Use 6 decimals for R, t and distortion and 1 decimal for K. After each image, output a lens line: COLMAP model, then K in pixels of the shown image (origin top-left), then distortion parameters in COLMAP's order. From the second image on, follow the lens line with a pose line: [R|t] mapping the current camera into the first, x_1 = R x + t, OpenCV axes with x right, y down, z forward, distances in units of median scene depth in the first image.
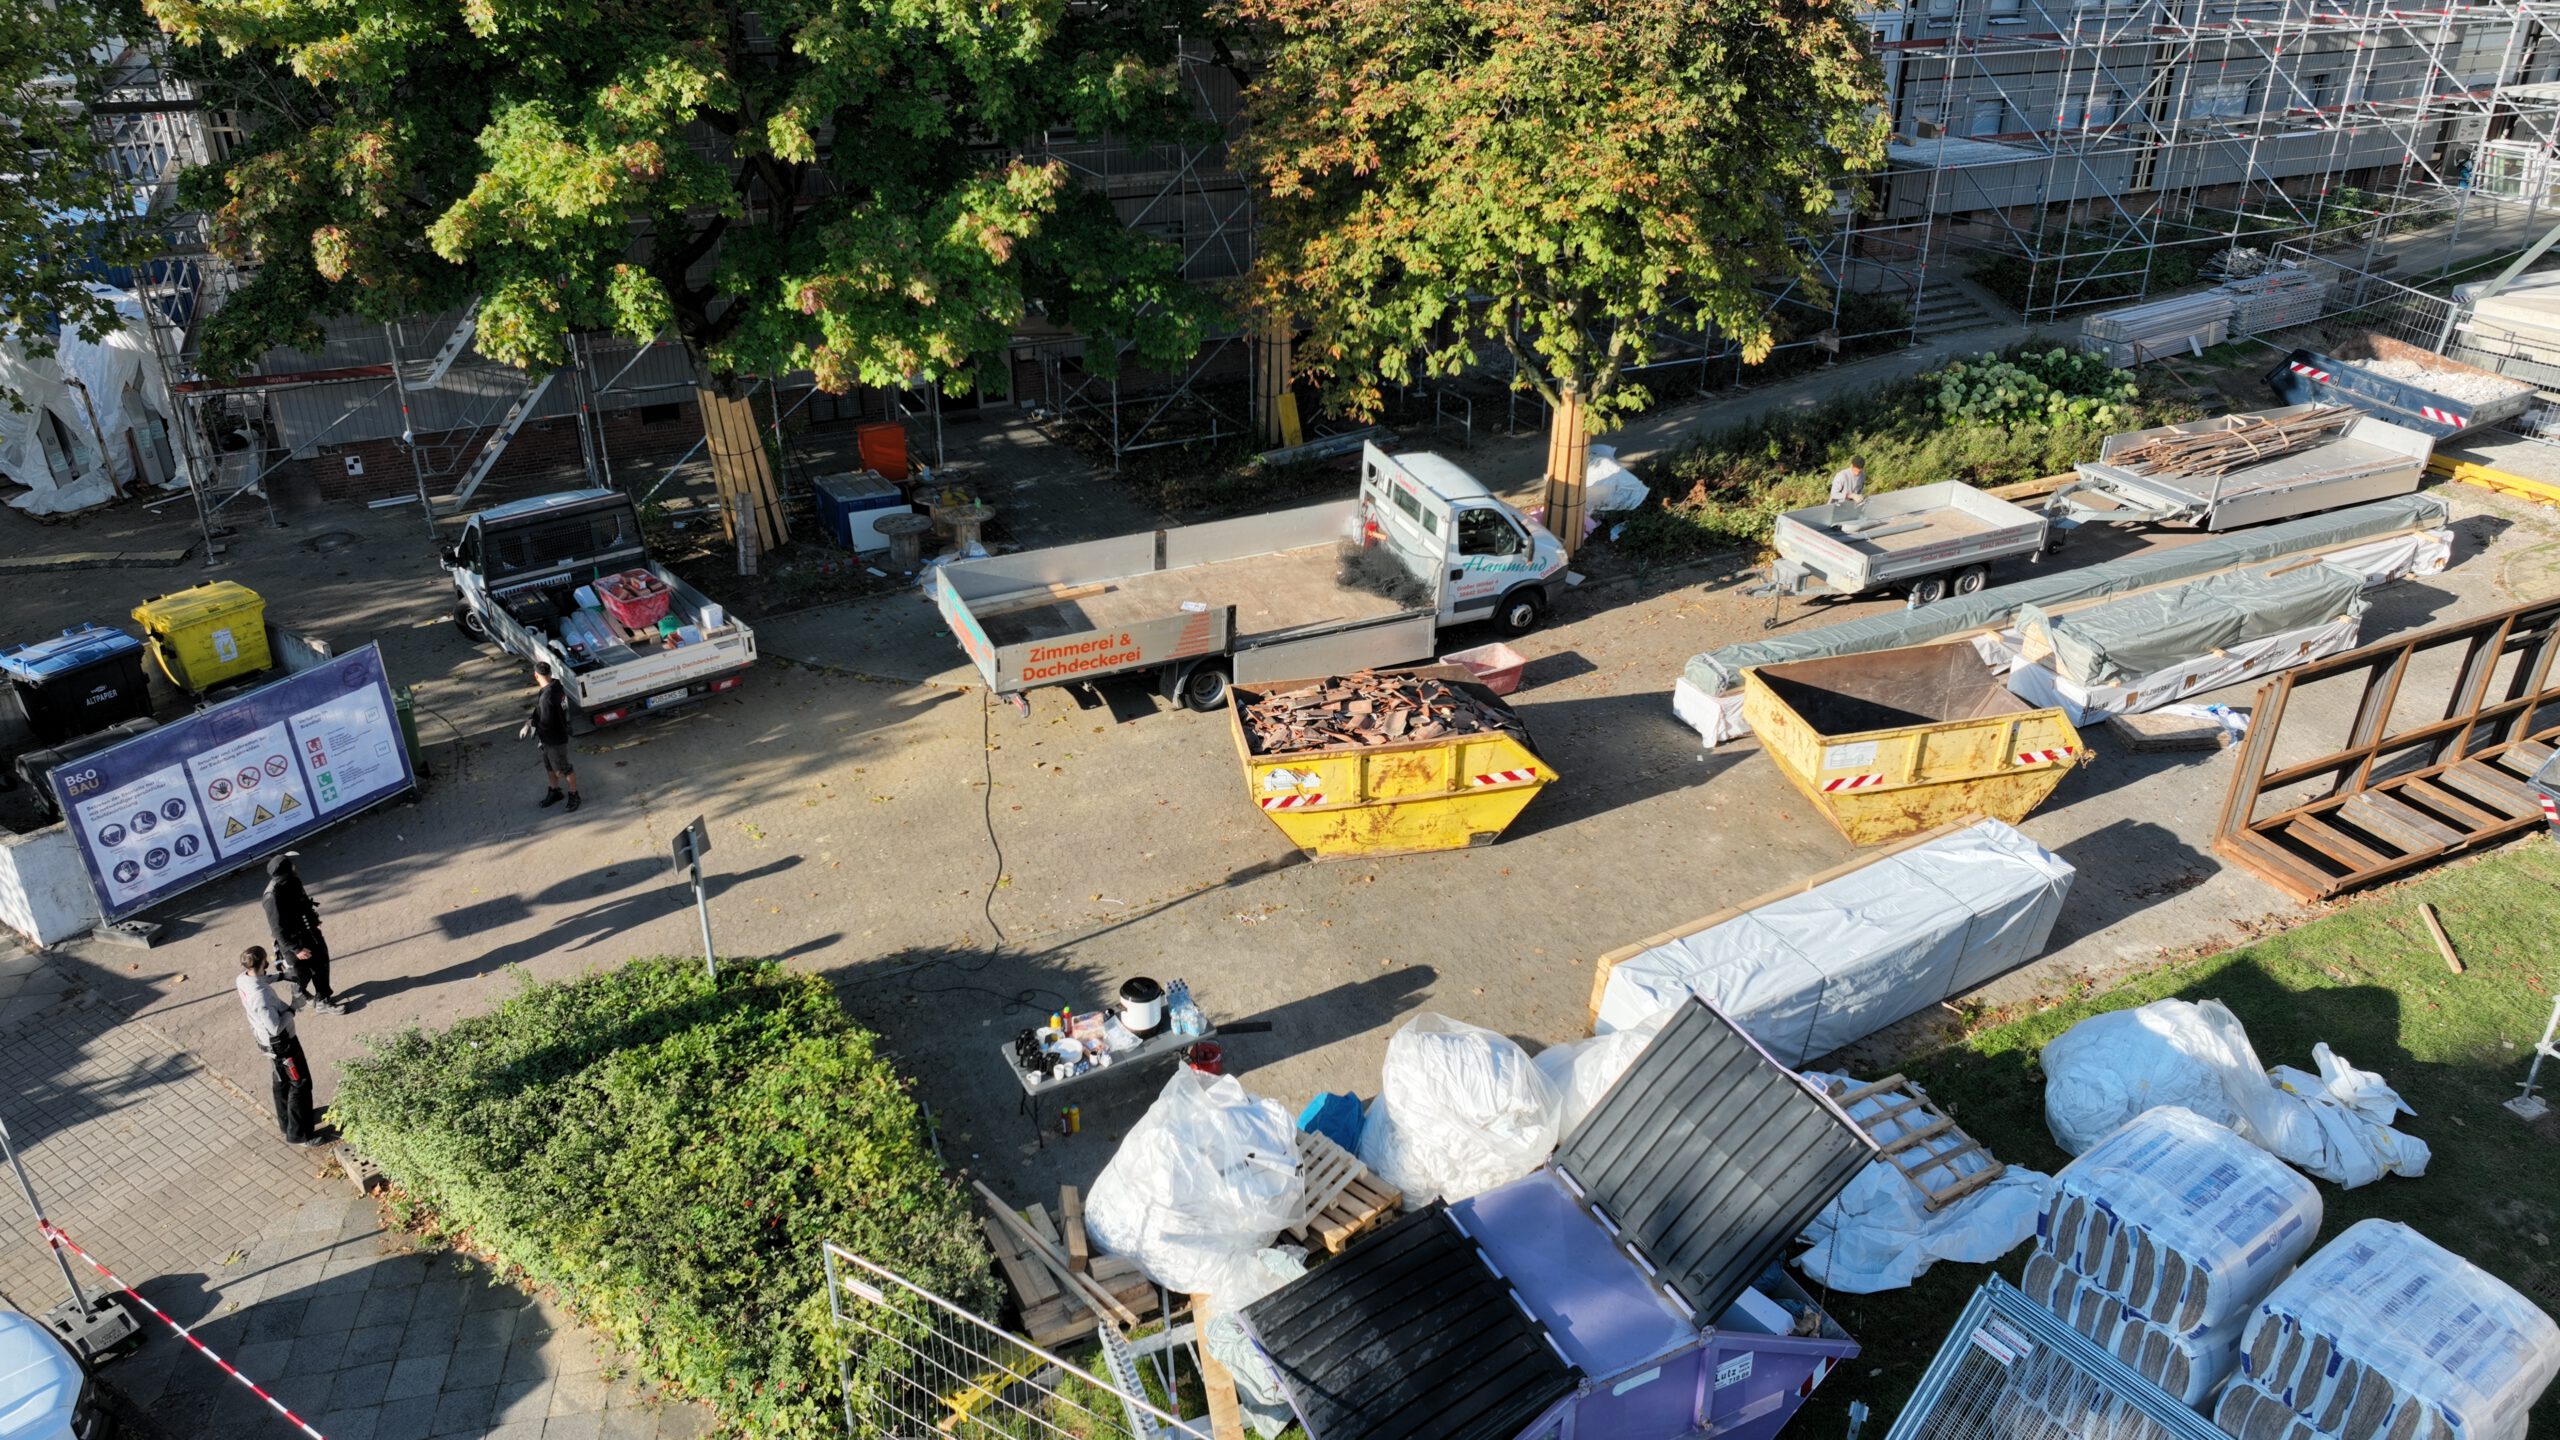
lens RADIAL K [[1799.5, 0, 1280.0], [0, 1799.5, 720.0], [0, 0, 1]] dist [0.011018, 0.002447]
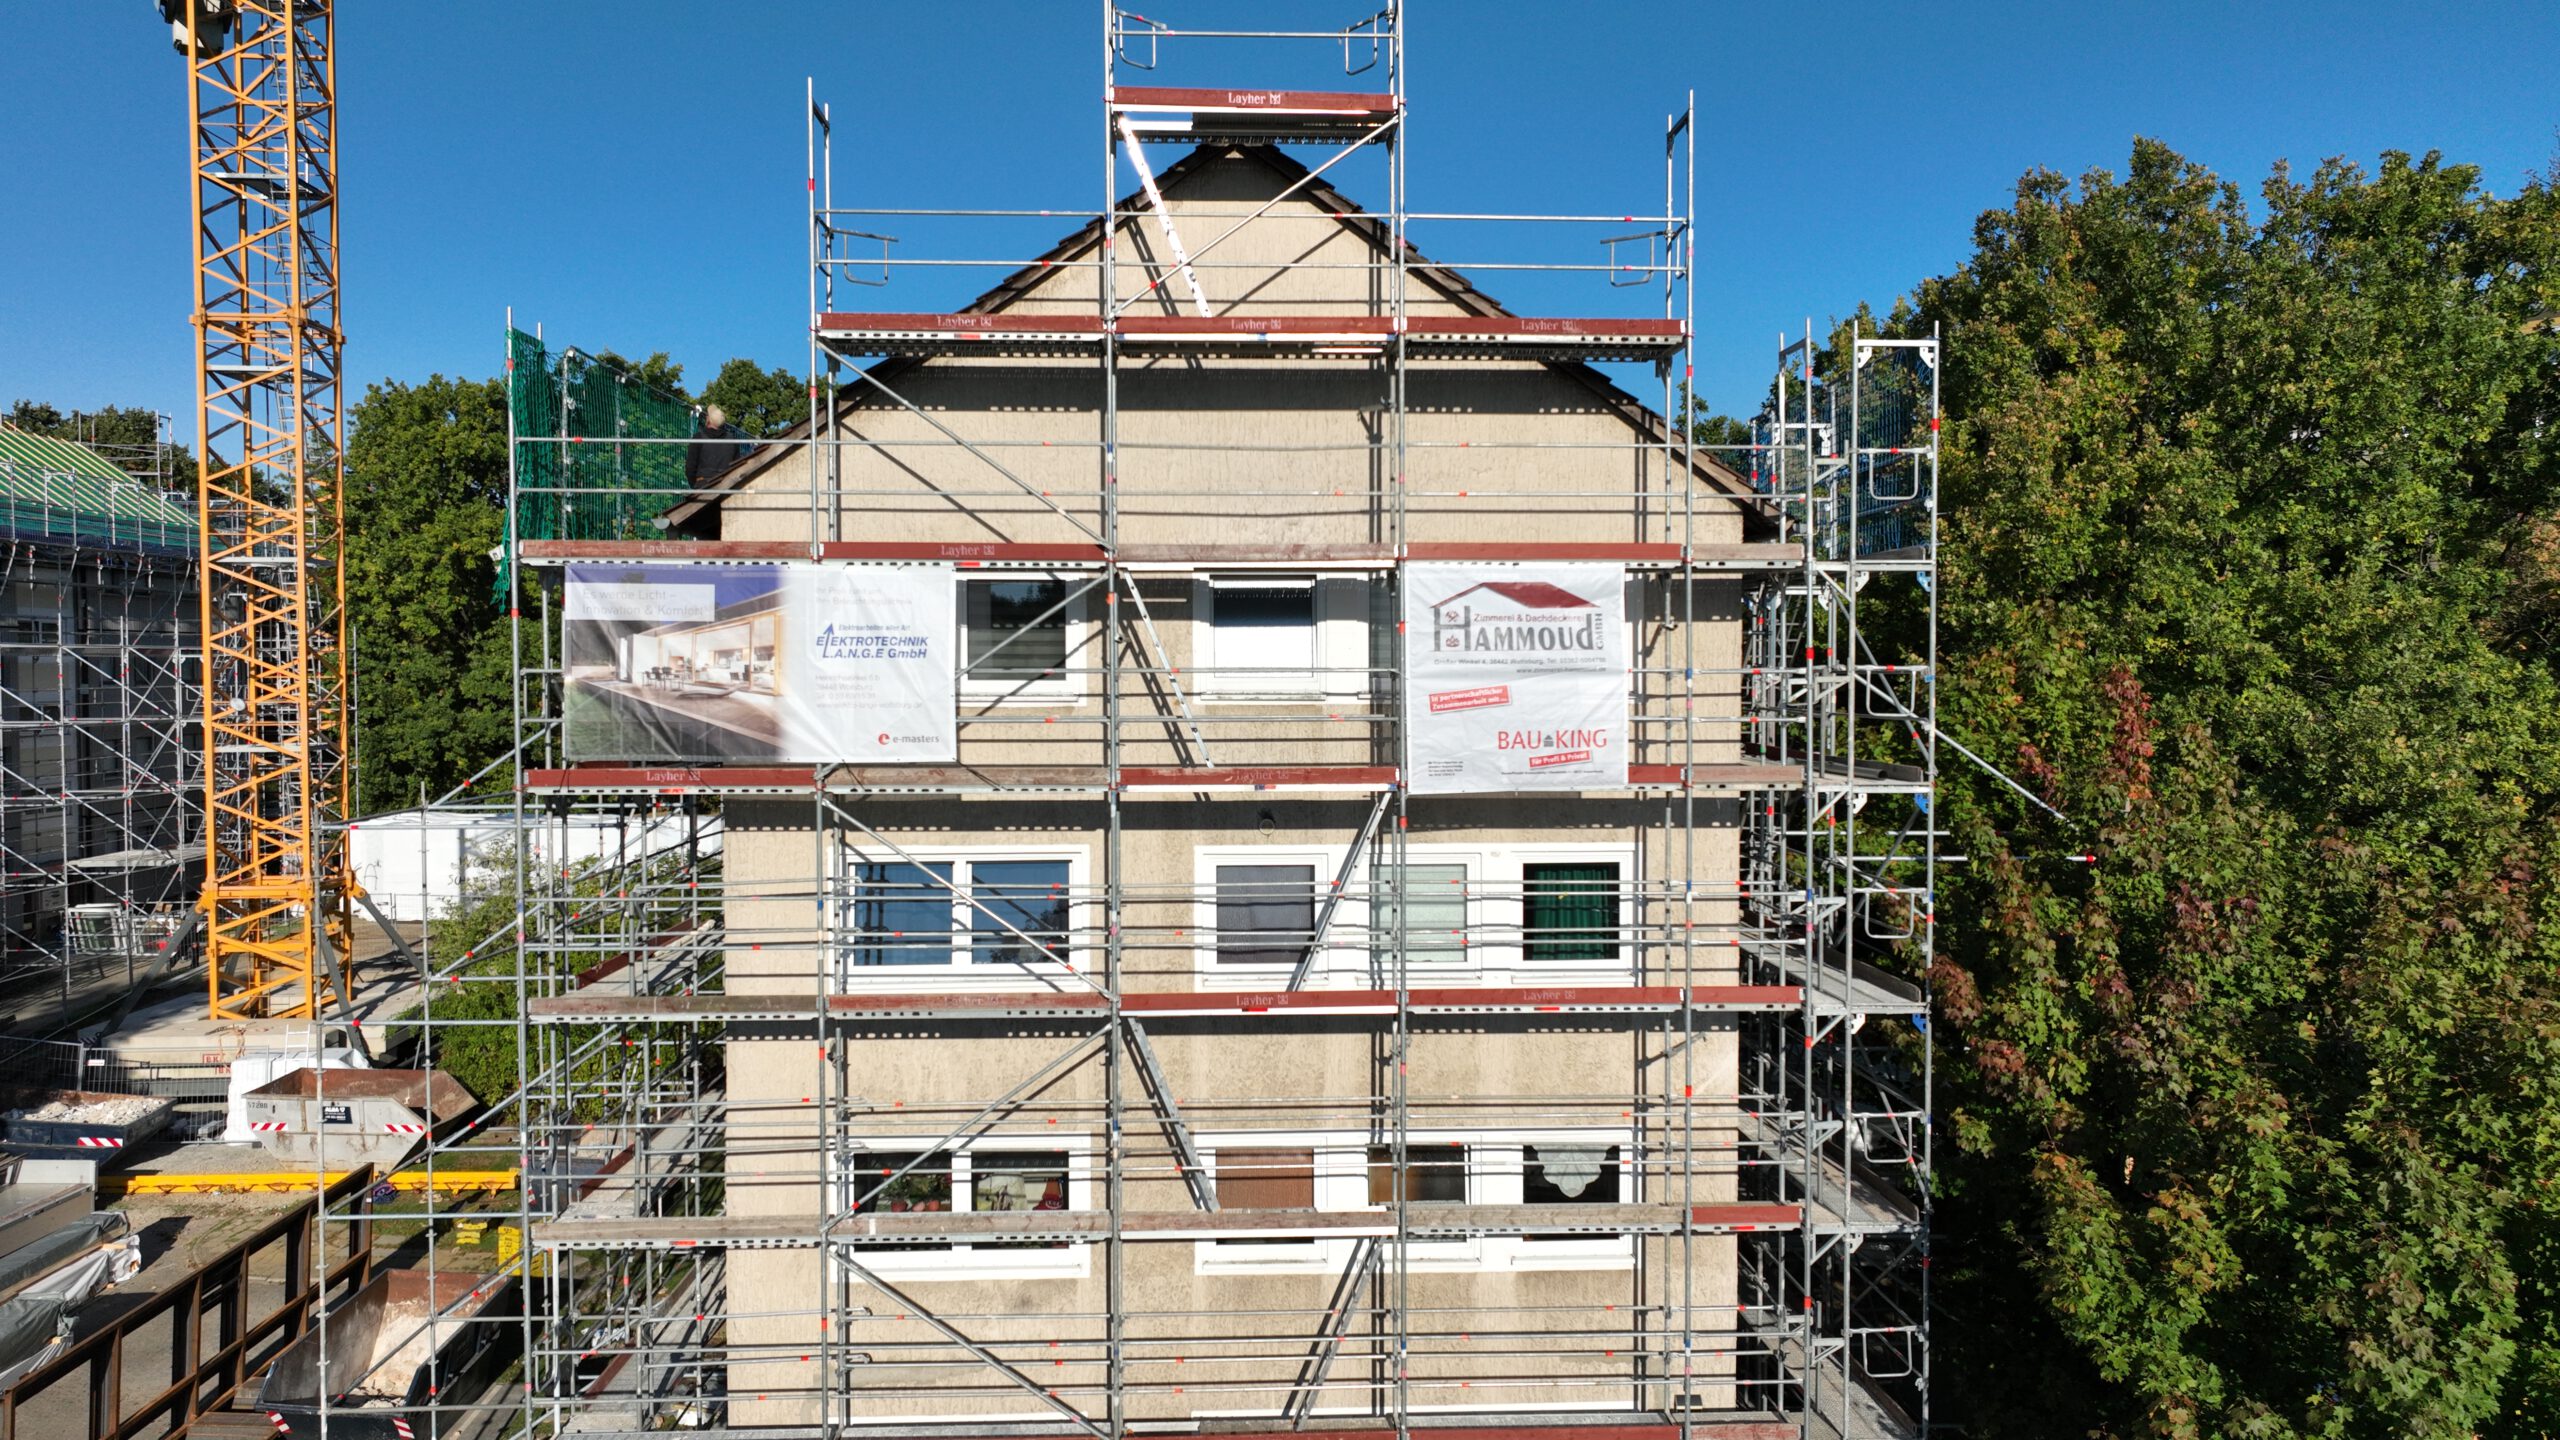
lens RADIAL K [[1799.5, 0, 1280.0], [0, 1799.5, 720.0], [0, 0, 1]] dist [0.011018, 0.002447]
pose [[0.405513, -0.029117, 0.913626, -0.063170], [0.394018, 0.907438, -0.145965, 0.045344], [-0.824809, 0.419176, 0.379450, -0.117319]]
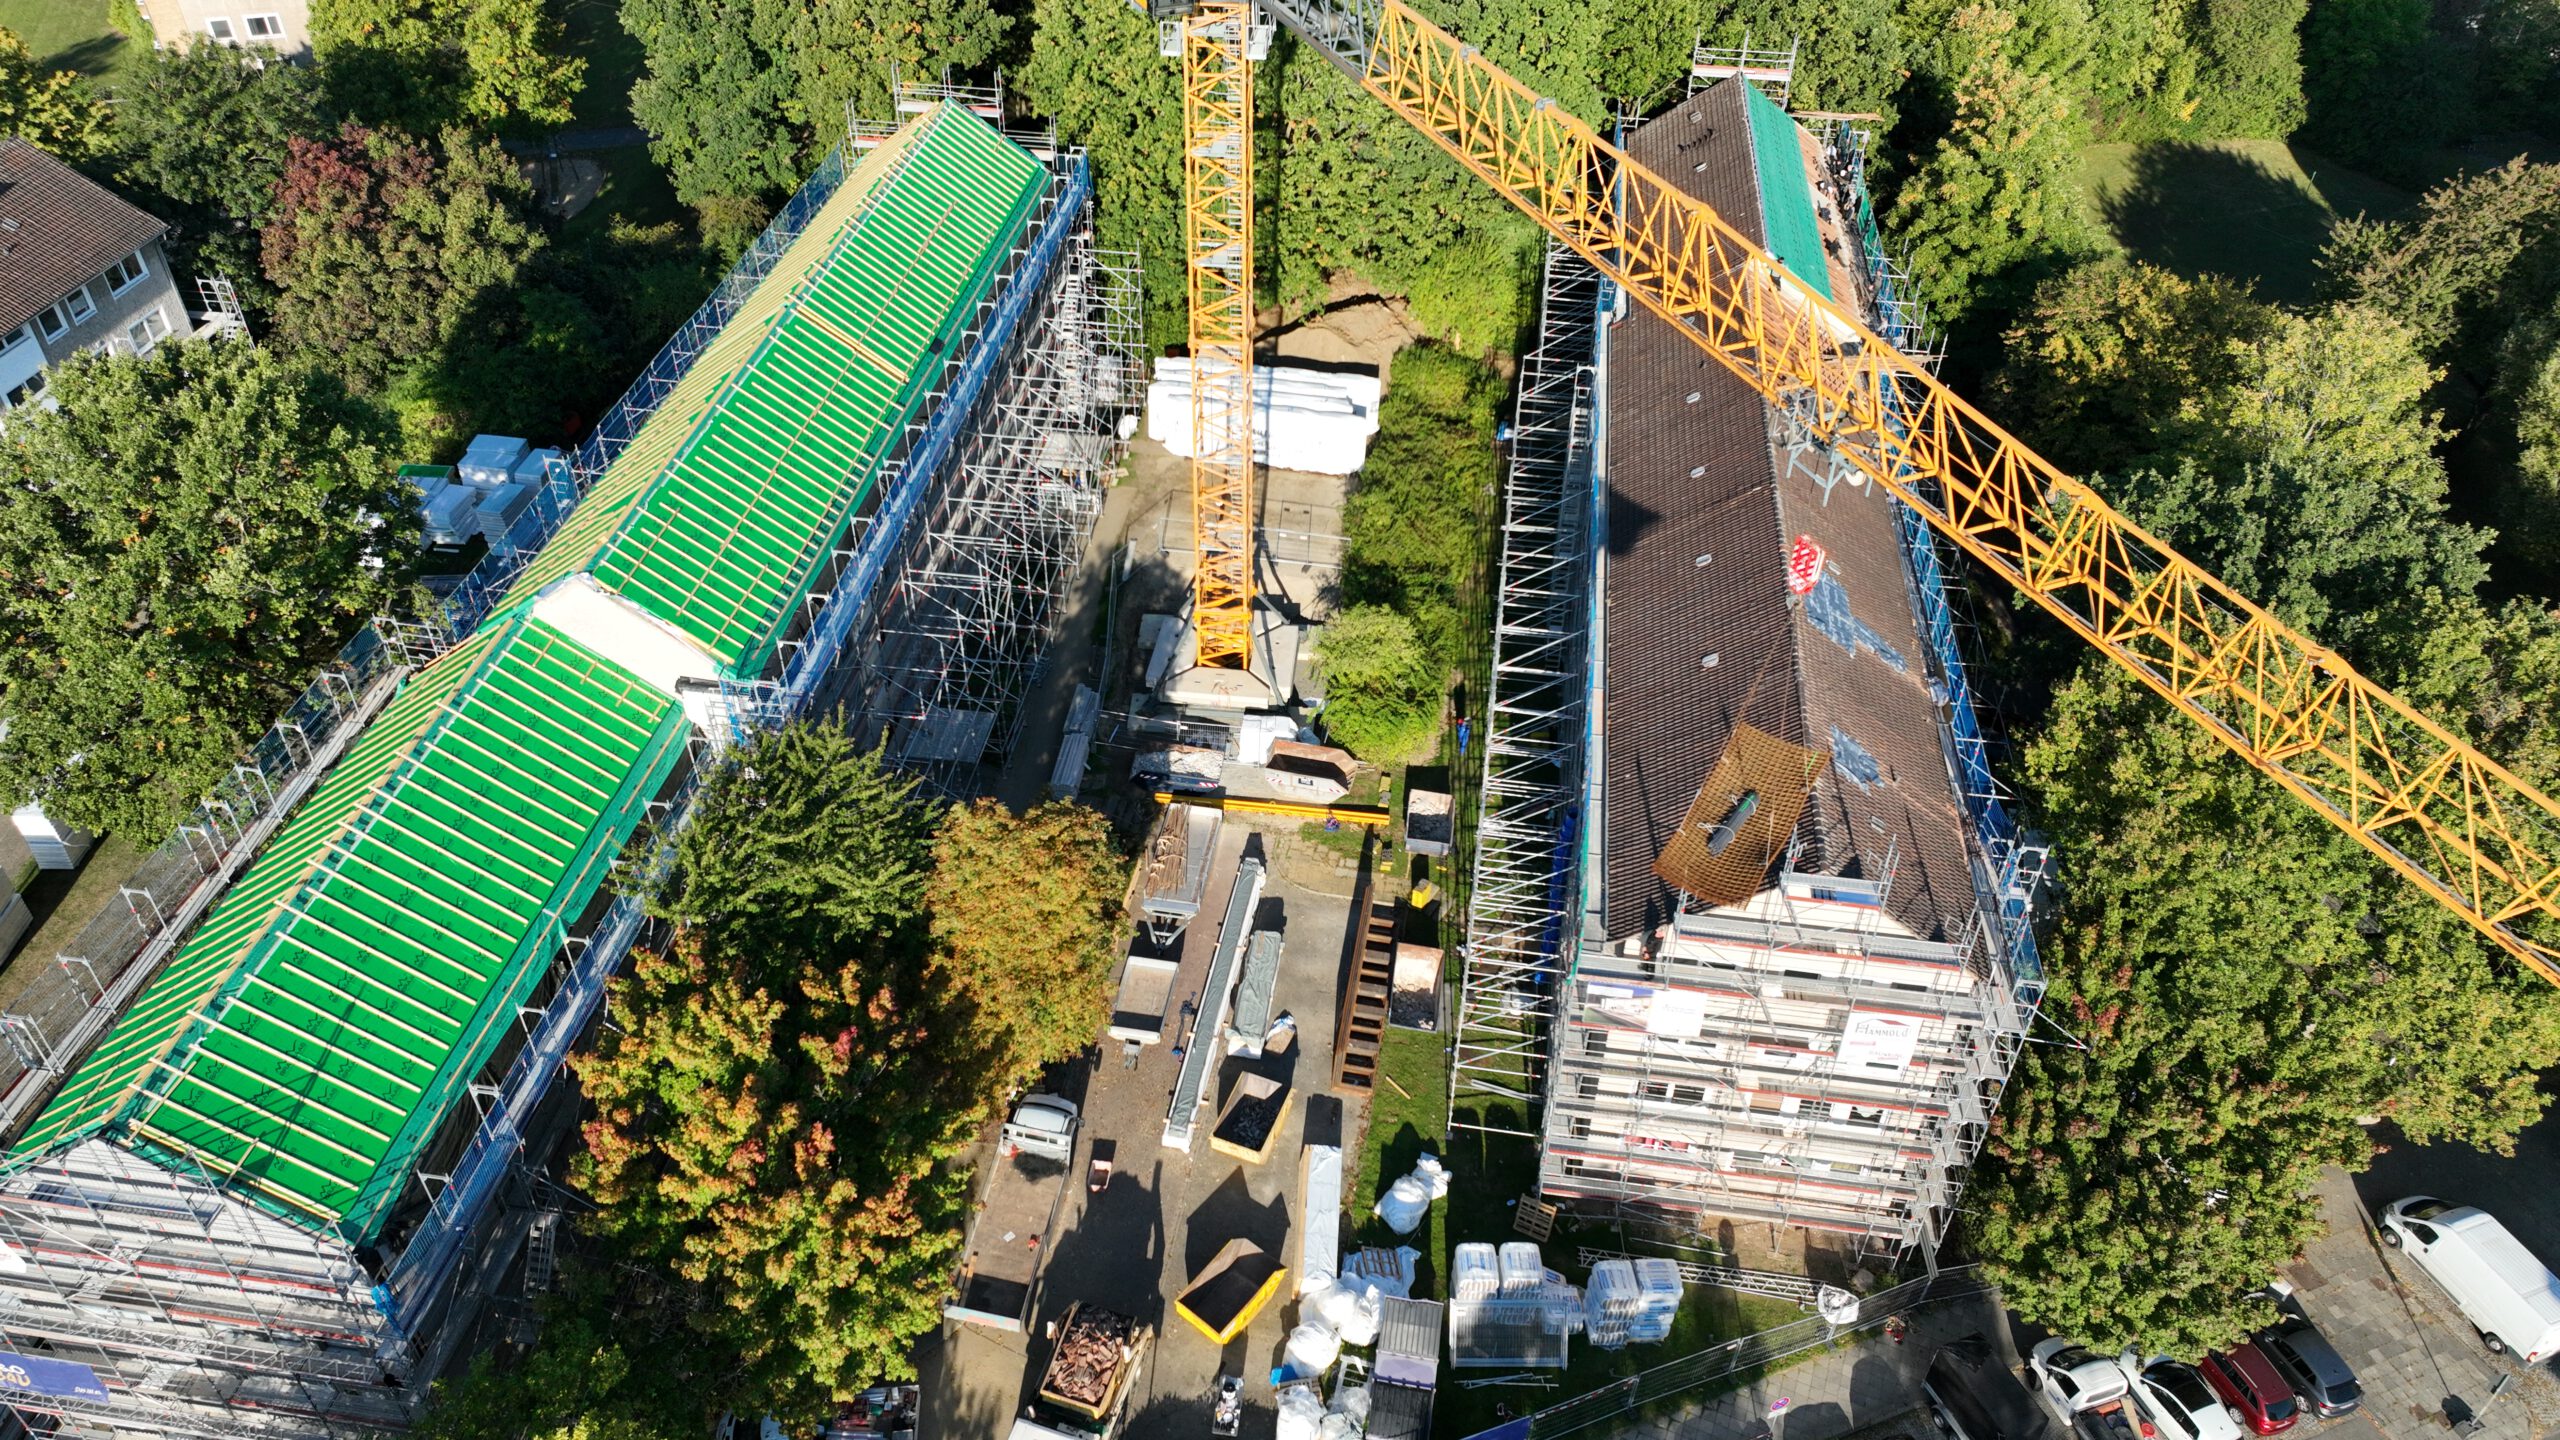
lens RADIAL K [[1799.5, 0, 1280.0], [0, 1799.5, 720.0], [0, 0, 1]] dist [0.011018, 0.002447]
pose [[0.568823, -0.518481, 0.638449, -0.906202], [0.341814, 0.855082, 0.389870, -1.303430], [-0.748066, -0.003537, 0.663615, -0.764459]]
